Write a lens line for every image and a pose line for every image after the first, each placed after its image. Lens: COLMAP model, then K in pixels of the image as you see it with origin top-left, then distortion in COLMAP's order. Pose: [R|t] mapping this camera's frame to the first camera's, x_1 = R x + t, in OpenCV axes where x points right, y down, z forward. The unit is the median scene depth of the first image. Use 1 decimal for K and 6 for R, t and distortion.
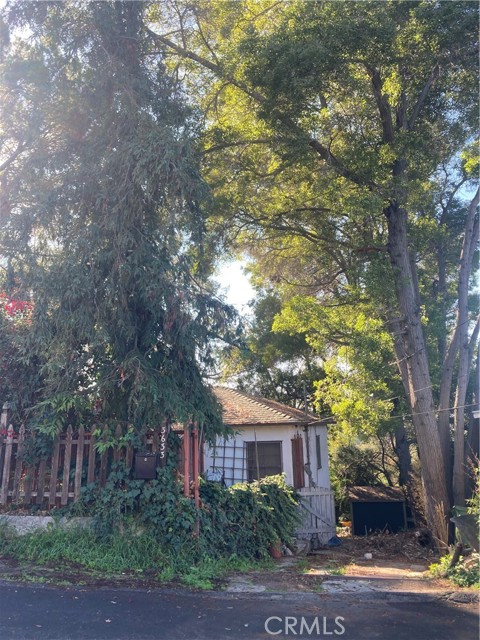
lens RADIAL K [[527.4, 0, 242.1], [0, 527.4, 313.8], [0, 0, 1]] dist [0.035673, -0.035222]
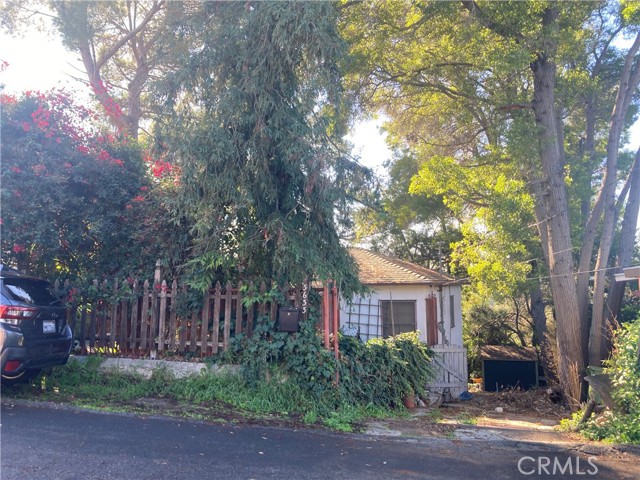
lens RADIAL K [[527.4, 0, 323.3], [0, 527.4, 242.1], [0, 0, 1]] dist [0.035673, -0.035222]
pose [[0.995251, 0.008142, -0.097005, -0.007103], [0.004362, 0.991766, 0.127992, -0.003183], [0.097248, -0.127807, 0.987020, -0.015646]]
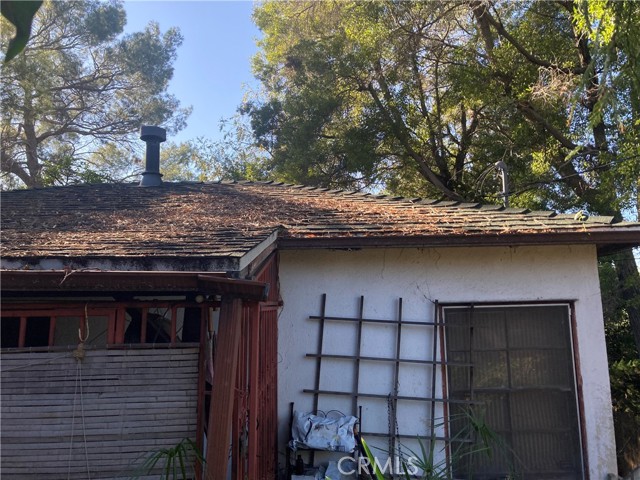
lens RADIAL K [[527.4, 0, 316.8], [0, 527.4, 240.3], [0, 0, 1]] dist [0.035673, -0.035222]
pose [[0.956983, 0.054662, 0.284950, -0.182365], [-0.068548, 0.996886, 0.038979, 0.267549], [-0.281932, -0.056835, 0.957750, 0.994405]]
